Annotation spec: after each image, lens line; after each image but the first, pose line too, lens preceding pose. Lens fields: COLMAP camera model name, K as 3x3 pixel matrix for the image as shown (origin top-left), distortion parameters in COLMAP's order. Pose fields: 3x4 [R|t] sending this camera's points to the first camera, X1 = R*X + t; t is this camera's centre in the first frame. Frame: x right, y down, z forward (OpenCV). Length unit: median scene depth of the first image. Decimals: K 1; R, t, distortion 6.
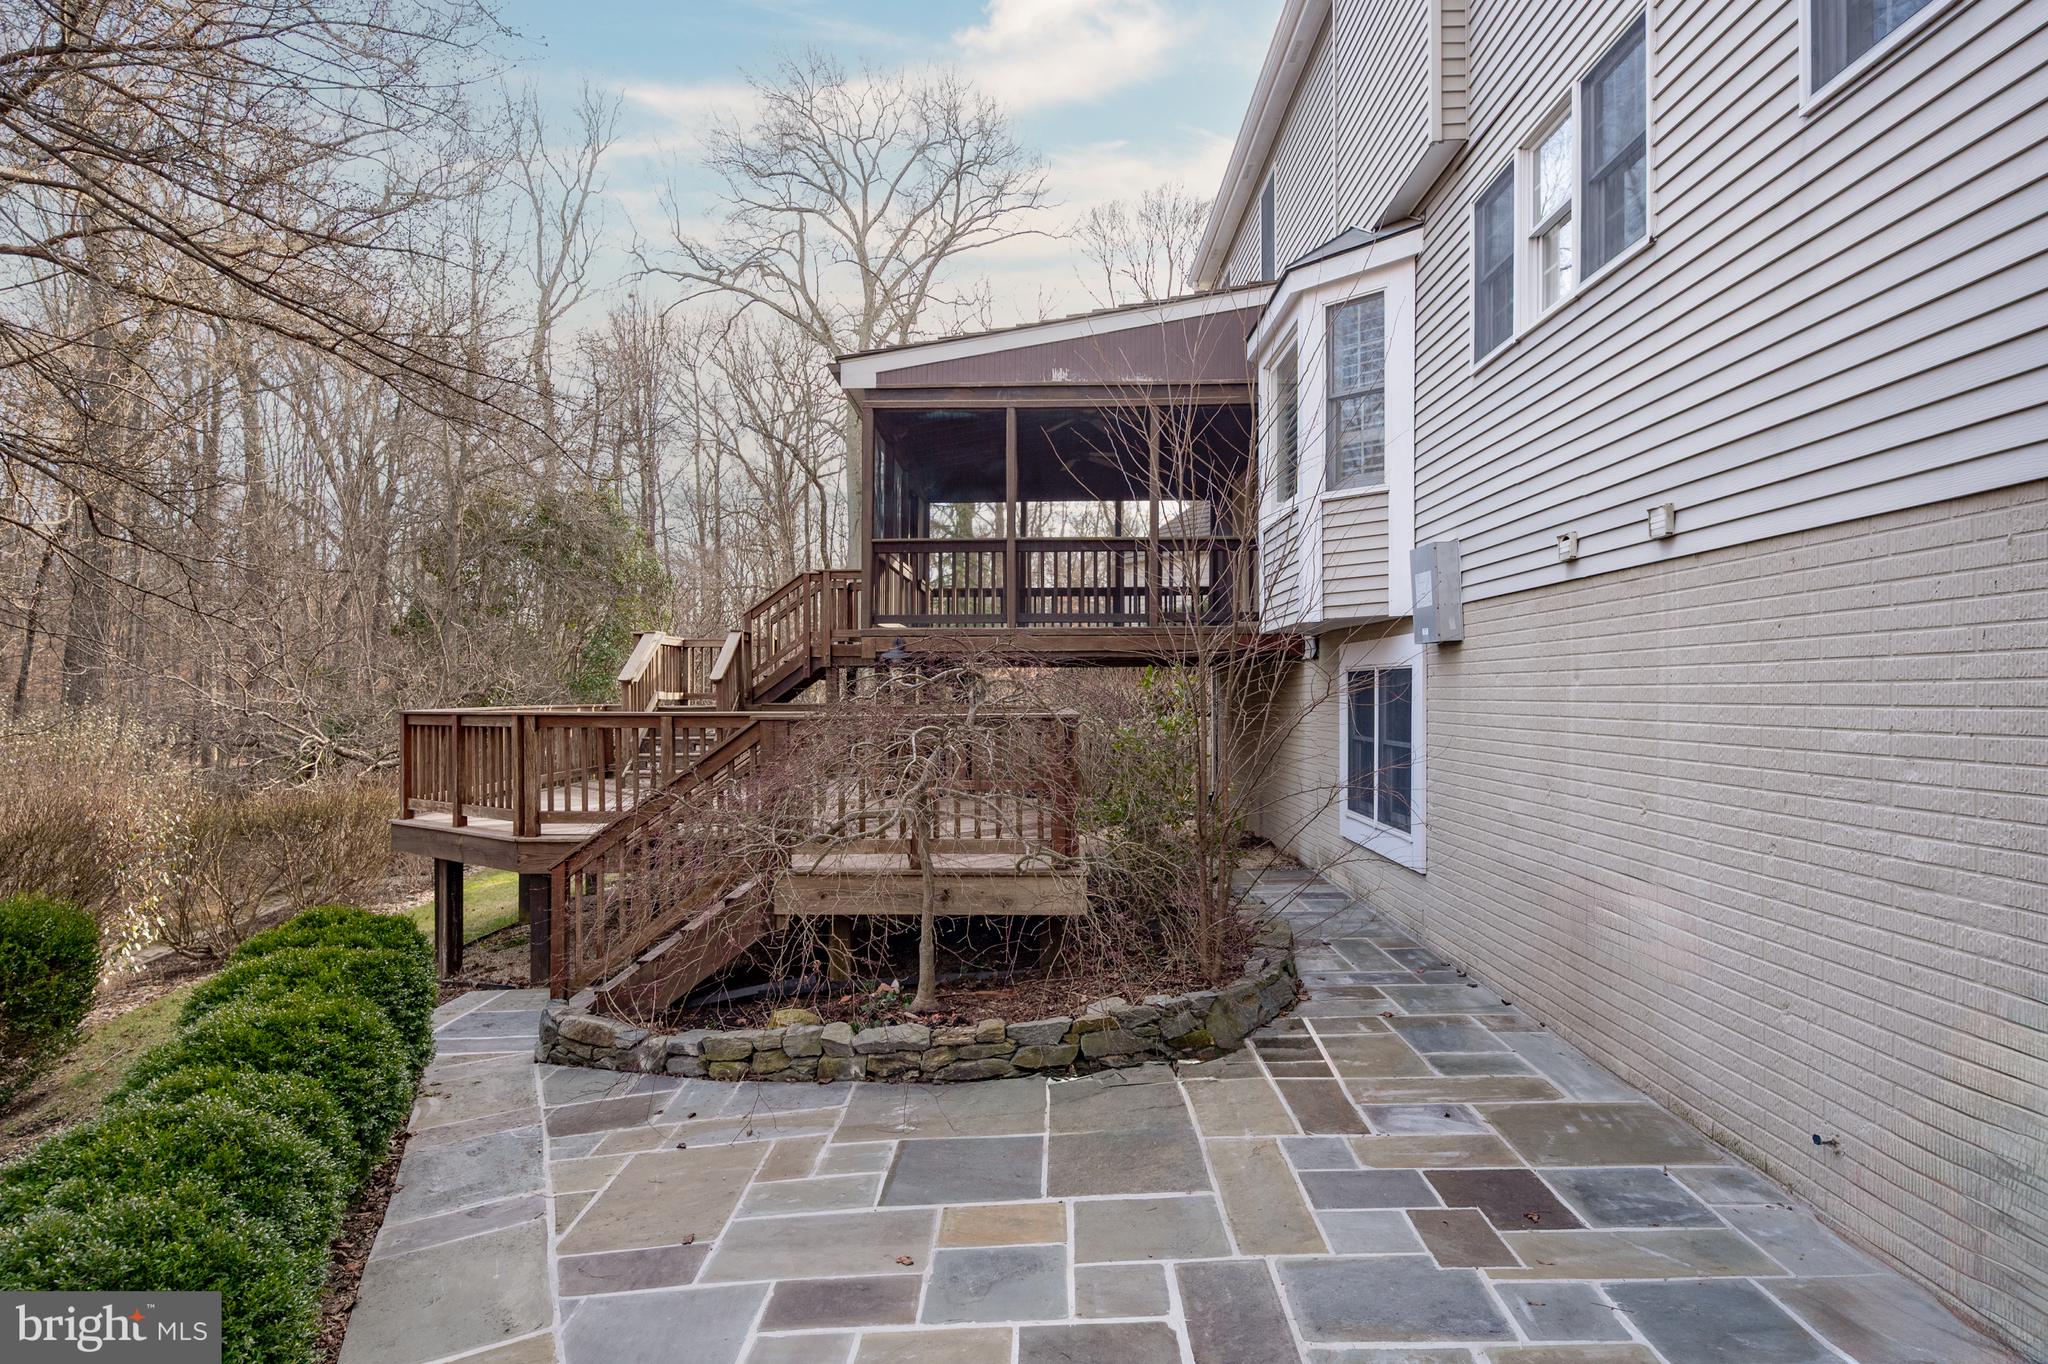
lens RADIAL K [[1117.2, 0, 1024.0], [0, 1117.2, 682.0], [0, 0, 1]] dist [-0.002178, -0.000750]
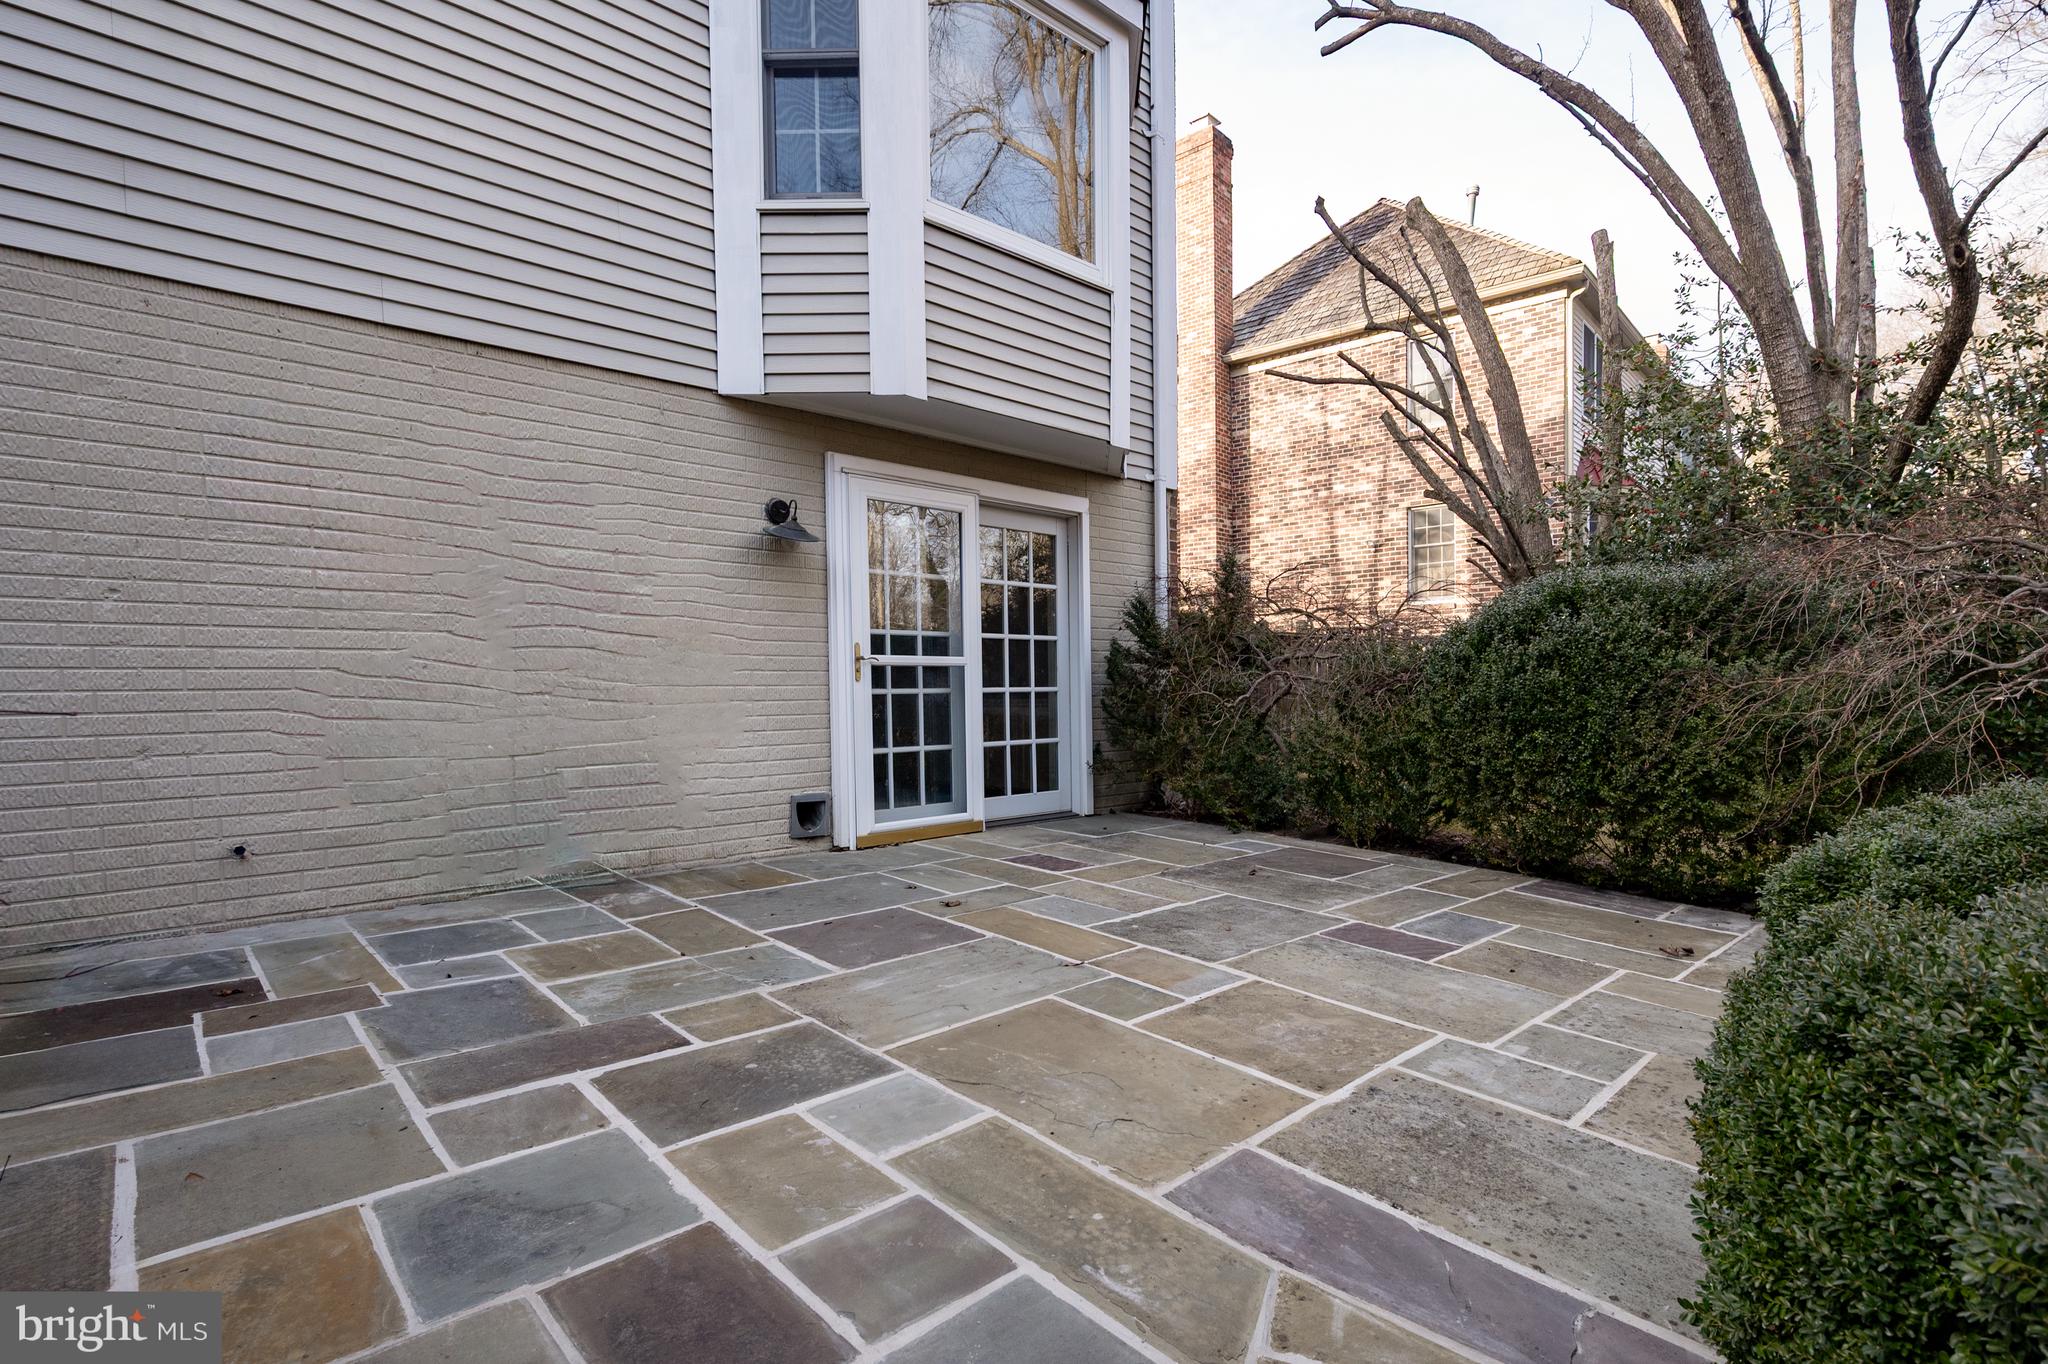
lens RADIAL K [[983.8, 0, 1047.2], [0, 983.8, 702.5], [0, 0, 1]] dist [-0.000856, -0.000019]
pose [[-0.695524, -0.001894, 0.718501, -0.328683], [0.004217, 0.999969, 0.006717, 0.159865], [-0.718491, 0.007702, -0.695494, 0.672585]]
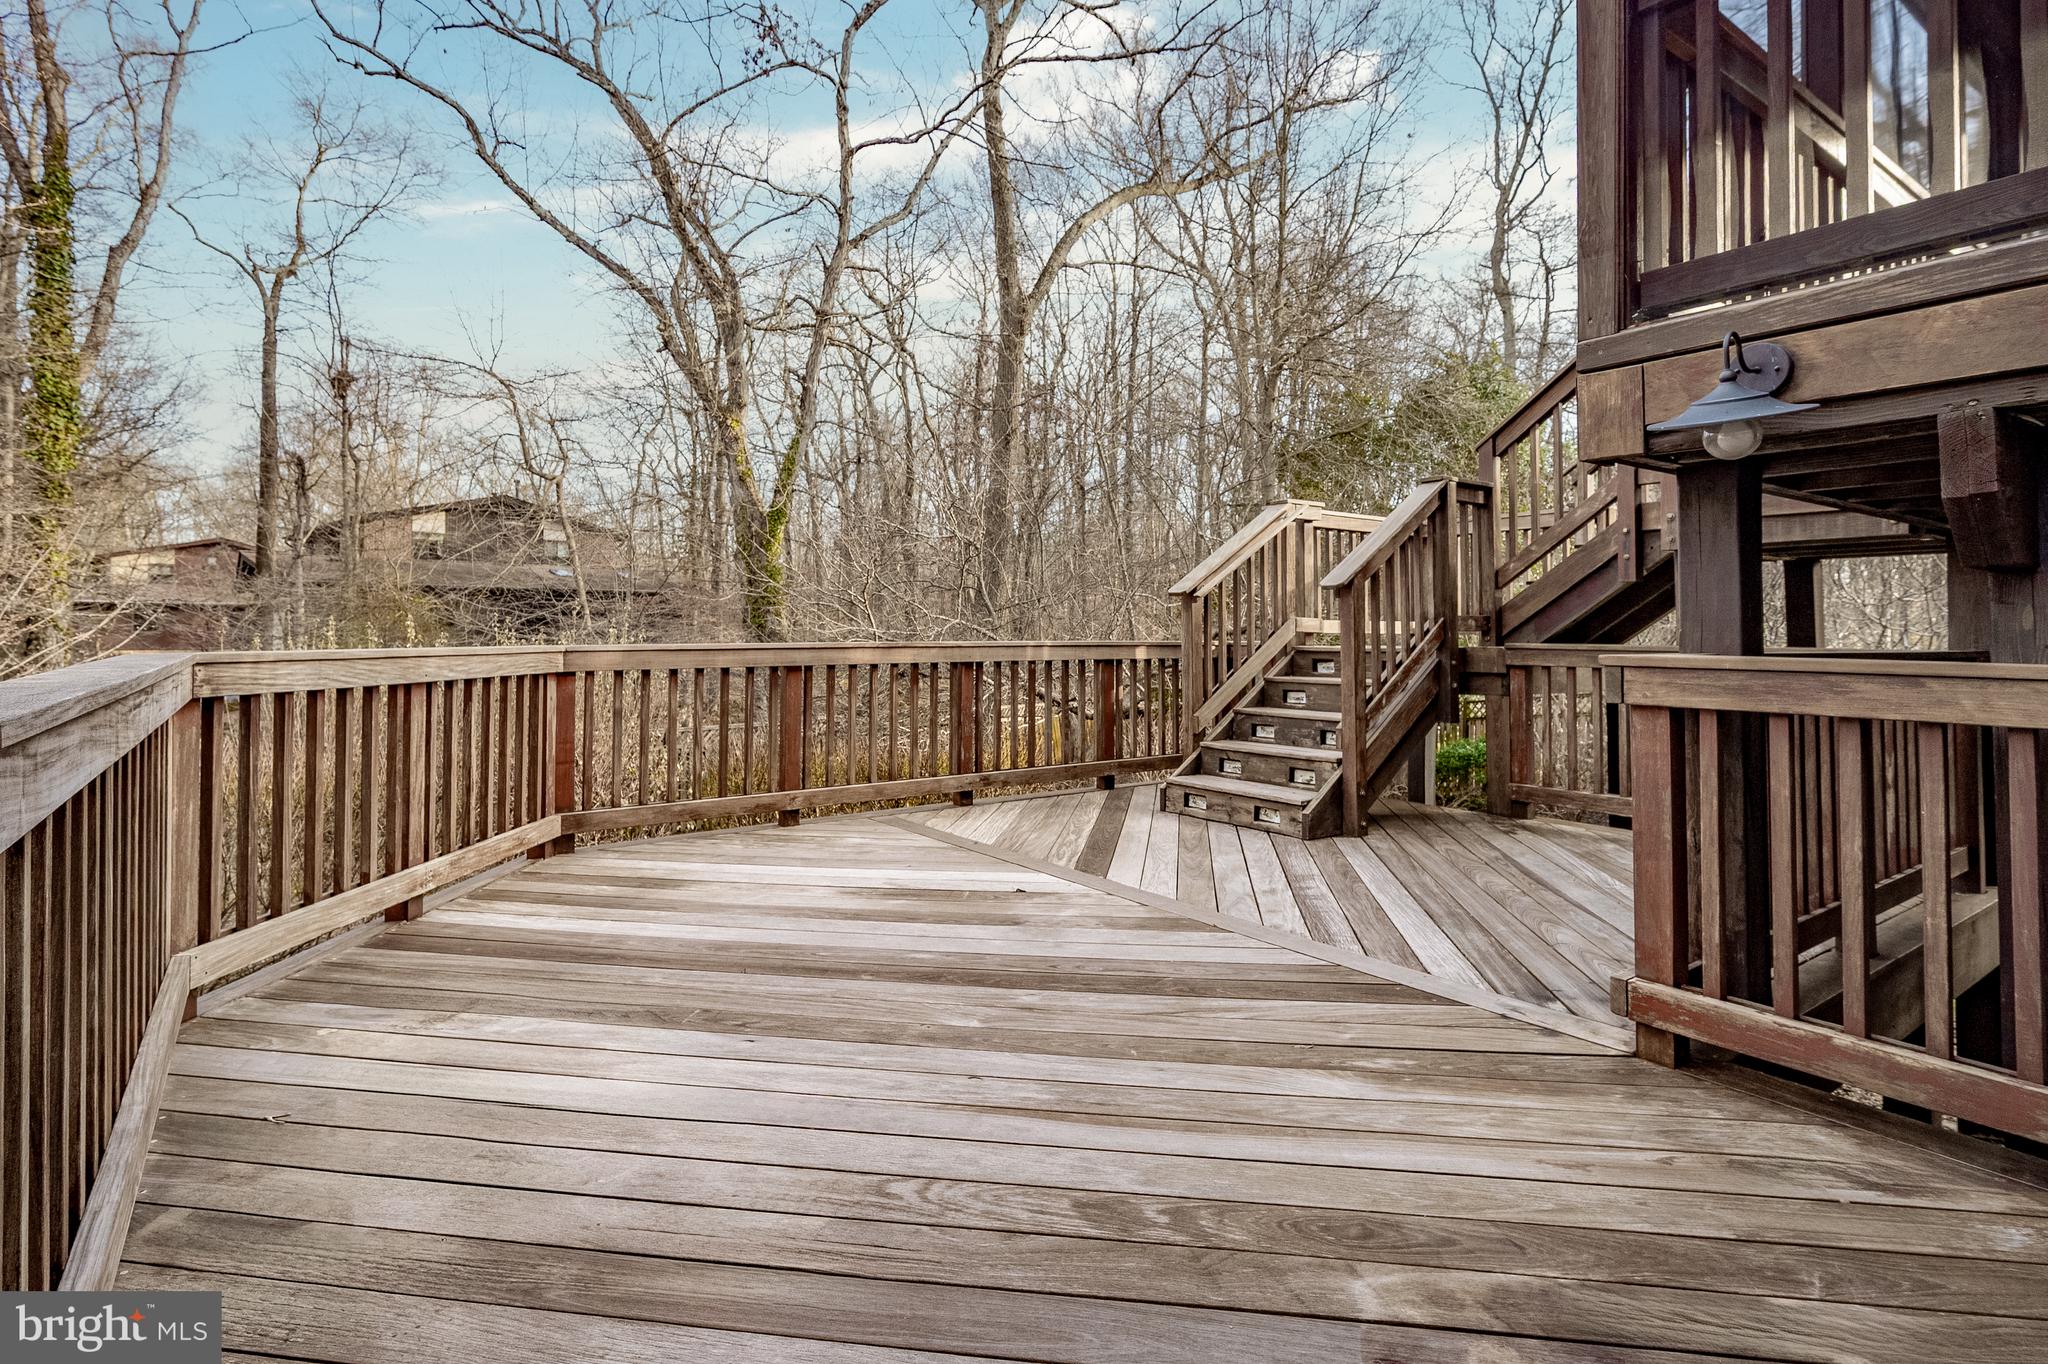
lens RADIAL K [[1001.7, 0, 1021.2], [0, 1001.7, 605.0], [0, 0, 1]] dist [-0.000250, 0.000005]
pose [[0.597345, -0.015450, -0.801836, -0.090528], [0.000395, 0.999820, -0.018971, 0.027070], [0.801984, 0.011015, 0.597243, 1.479929]]
